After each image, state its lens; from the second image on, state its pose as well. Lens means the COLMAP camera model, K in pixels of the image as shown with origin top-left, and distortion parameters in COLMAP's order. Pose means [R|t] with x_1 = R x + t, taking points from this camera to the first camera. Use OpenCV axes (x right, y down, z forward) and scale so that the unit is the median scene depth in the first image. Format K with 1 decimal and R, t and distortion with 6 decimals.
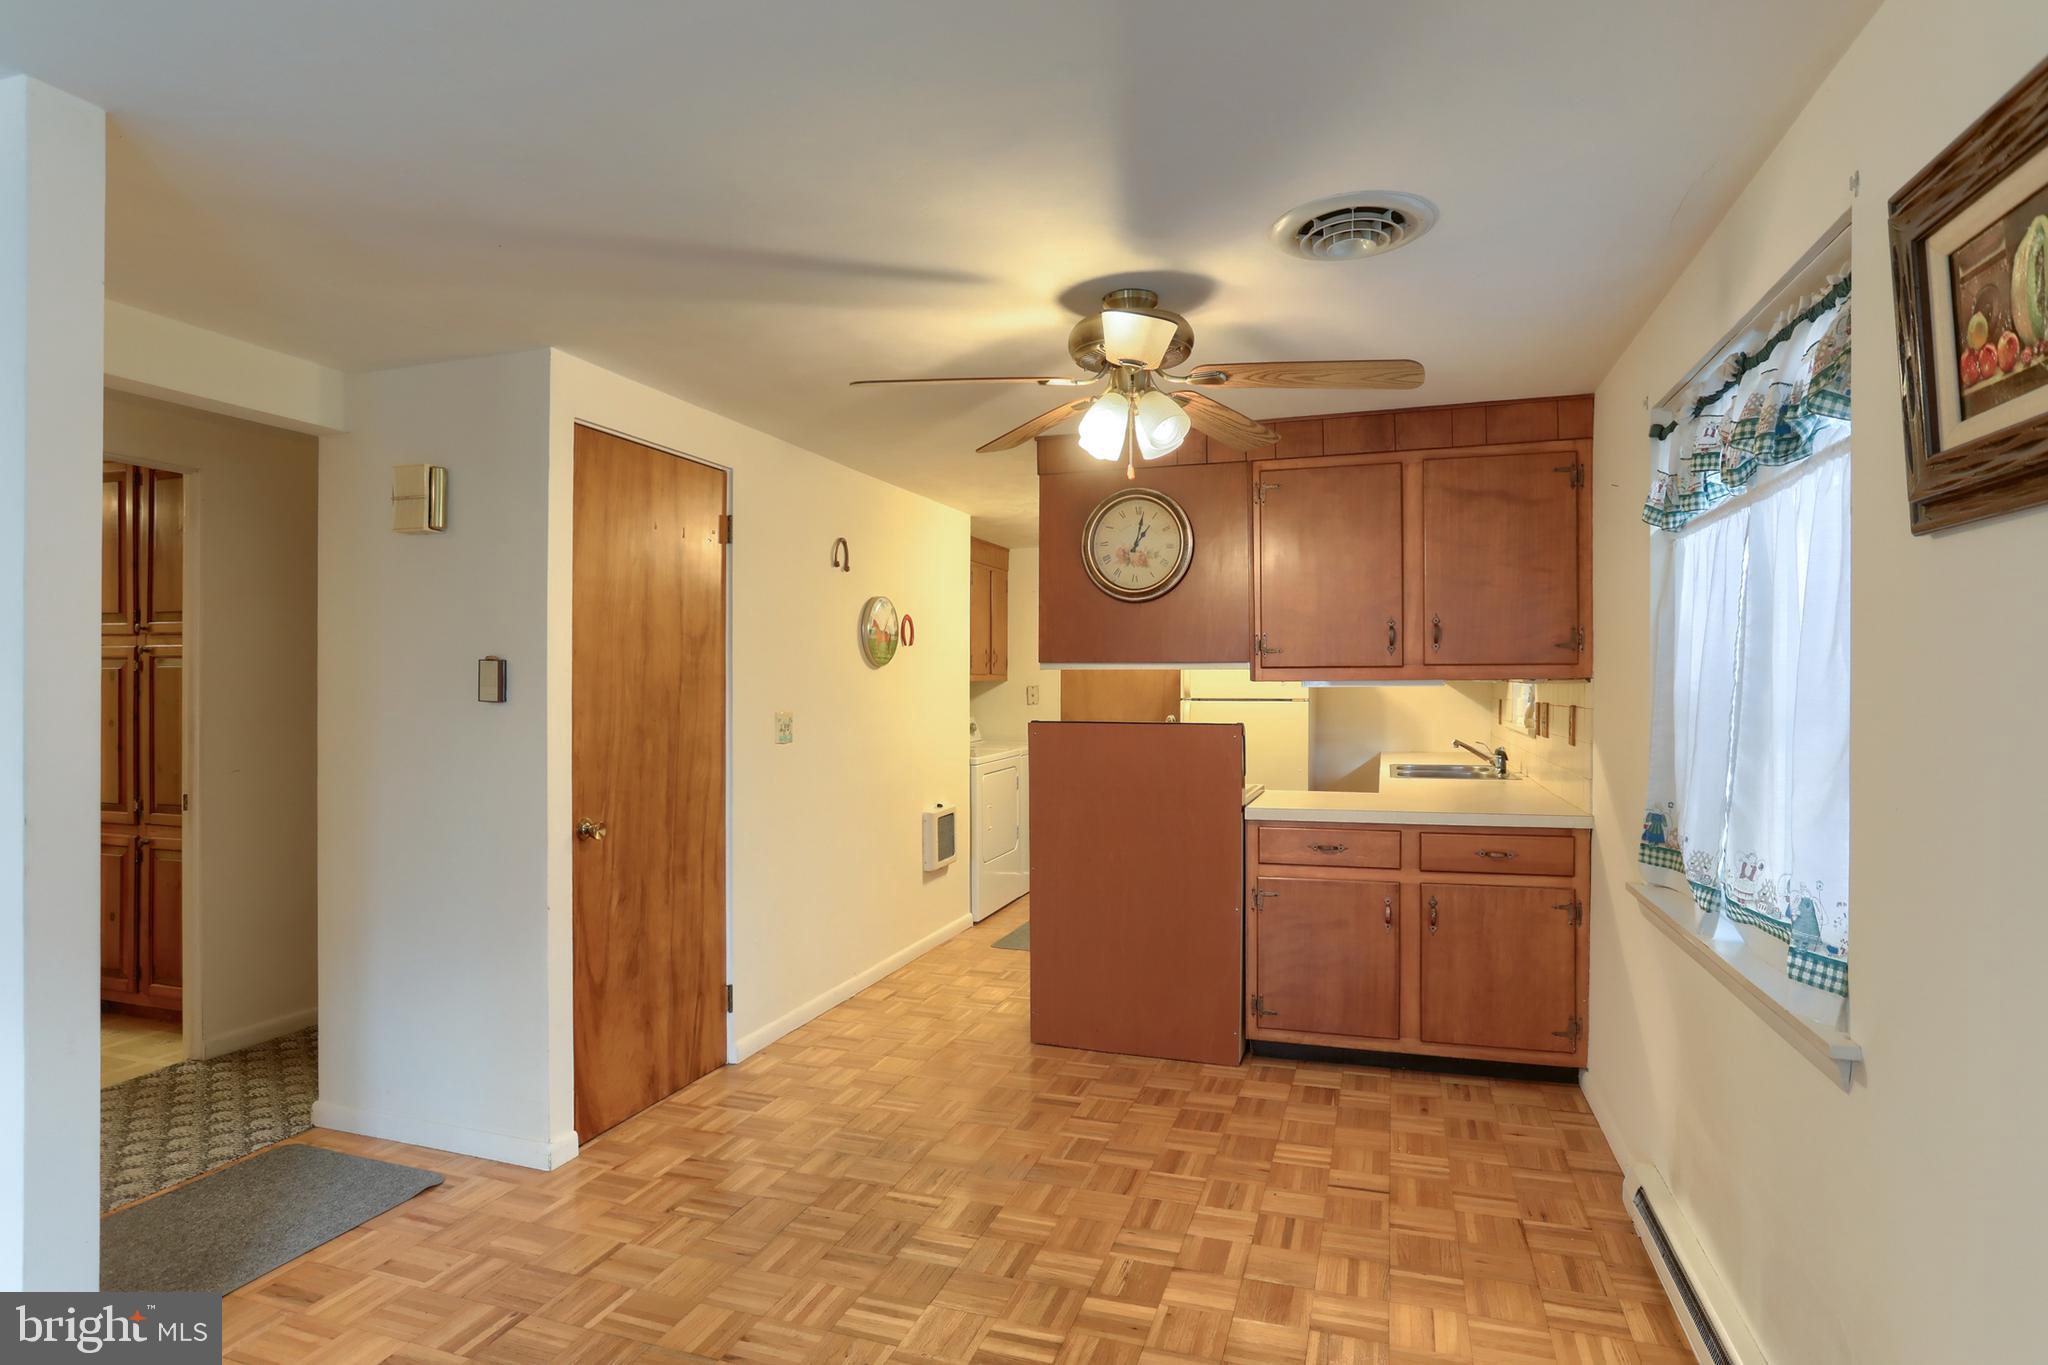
lens RADIAL K [[1075.5, 0, 1024.0], [0, 1075.5, 682.5], [0, 0, 1]] dist [-0.059418, 0.030020]
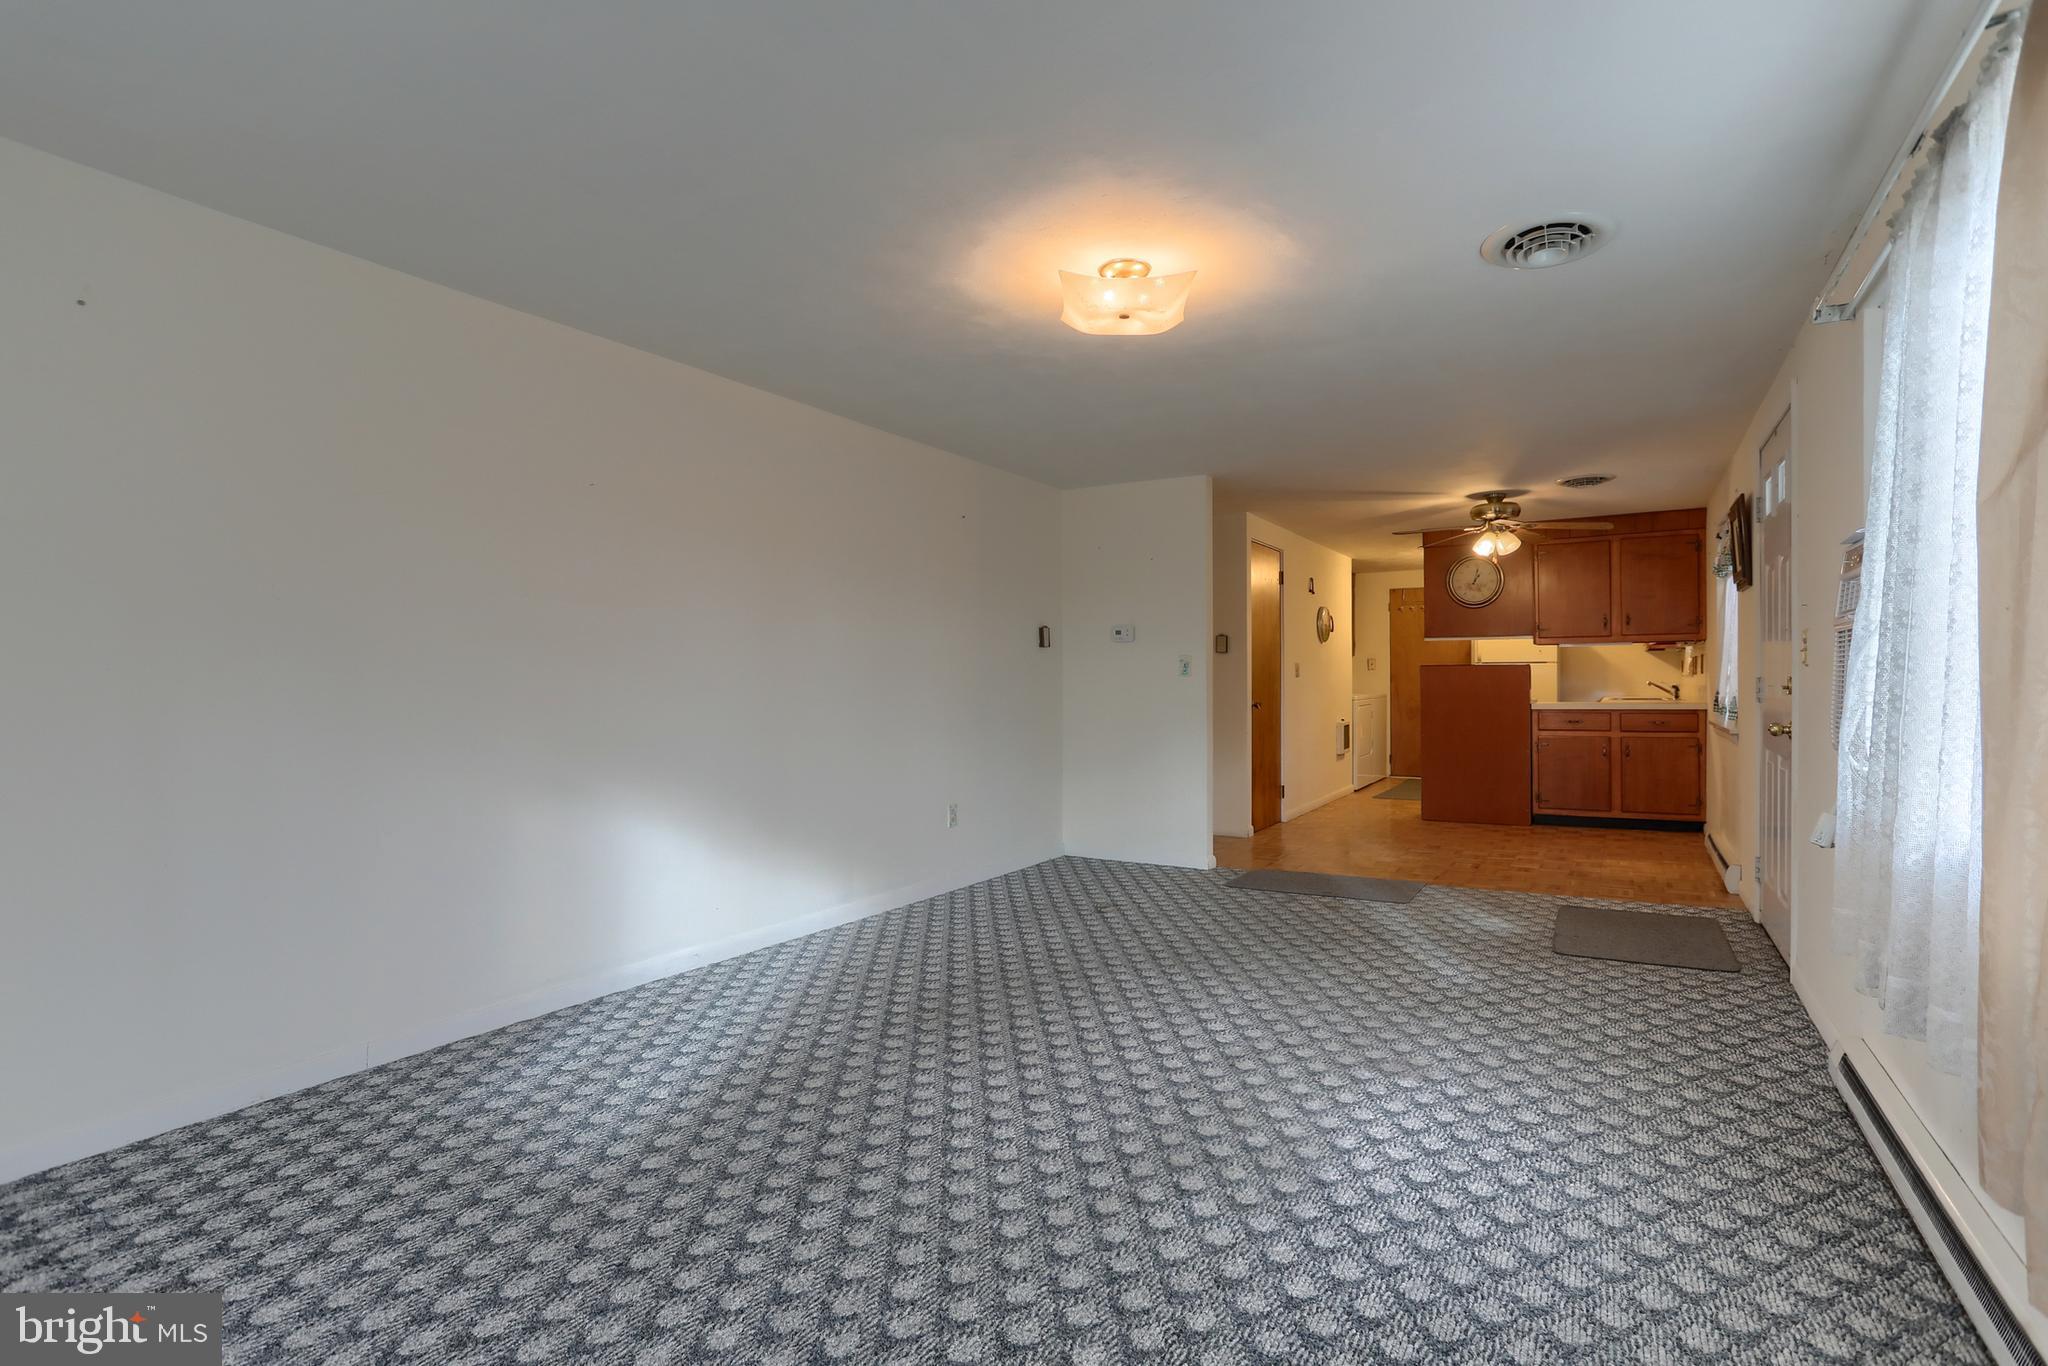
lens RADIAL K [[1005.1, 0, 1027.2], [0, 1005.1, 678.2], [0, 0, 1]] dist [-0.066826, 0.042639]
pose [[0.976771, -0.005504, -0.214216, -0.382617], [0.005399, 0.999985, -0.001073, 0.068725], [0.214218, -0.000108, 0.976786, -1.239101]]
